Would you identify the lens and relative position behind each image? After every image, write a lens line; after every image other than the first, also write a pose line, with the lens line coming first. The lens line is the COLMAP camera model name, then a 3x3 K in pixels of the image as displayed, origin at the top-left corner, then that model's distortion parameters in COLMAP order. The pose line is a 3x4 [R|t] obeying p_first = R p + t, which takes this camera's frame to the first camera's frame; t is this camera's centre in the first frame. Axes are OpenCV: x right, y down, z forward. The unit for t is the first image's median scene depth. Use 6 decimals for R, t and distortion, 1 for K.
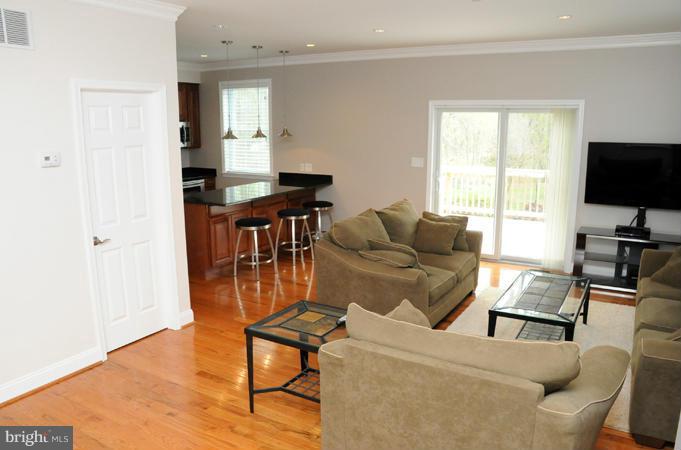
lens RADIAL K [[528.5, 0, 340.5], [0, 528.5, 238.5], [0, 0, 1]] dist [-0.165541, 0.120873]
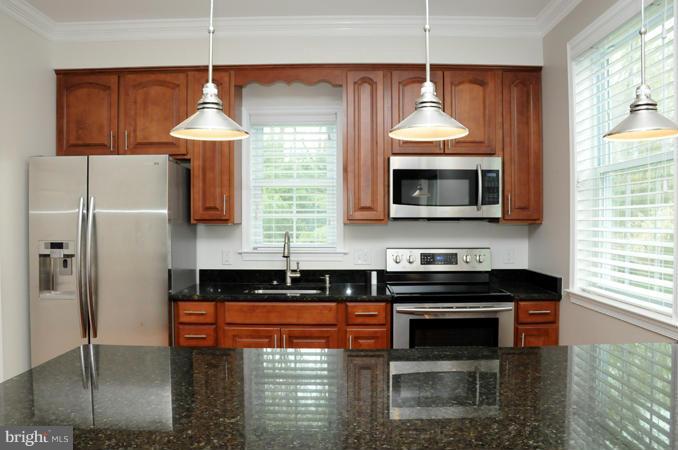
lens RADIAL K [[526.2, 0, 339.0], [0, 526.2, 238.5], [0, 0, 1]] dist [-0.165541, 0.120873]
pose [[0.491185, 0.020184, -0.870822, 0.001085], [-0.190220, 0.978087, -0.084623, -0.114986], [0.850032, 0.207214, 0.484261, 0.778576]]
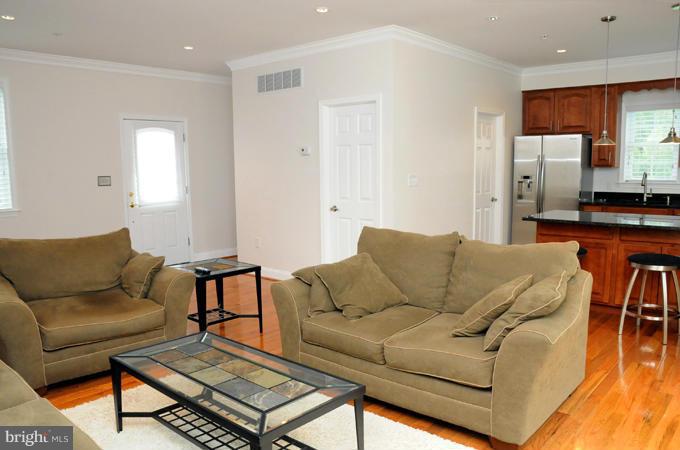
lens RADIAL K [[527.7, 0, 340.0], [0, 527.7, 238.5], [0, 0, 1]] dist [-0.165541, 0.120873]
pose [[-0.192454, 0.136953, -0.971702, 0.496191], [-0.201925, 0.963496, 0.175789, -0.090075], [0.960306, 0.230042, -0.157775, 0.635830]]
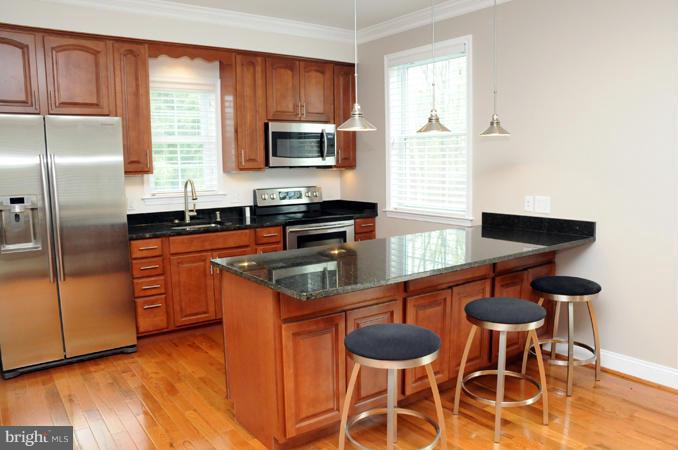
lens RADIAL K [[526.2, 0, 339.0], [0, 526.2, 238.5], [0, 0, 1]] dist [-0.165541, 0.120873]
pose [[0.916123, 0.040975, -0.398799, -0.043086], [-0.071968, 0.995412, -0.063050, -0.060558], [0.394385, 0.086462, 0.914868, 0.501054]]
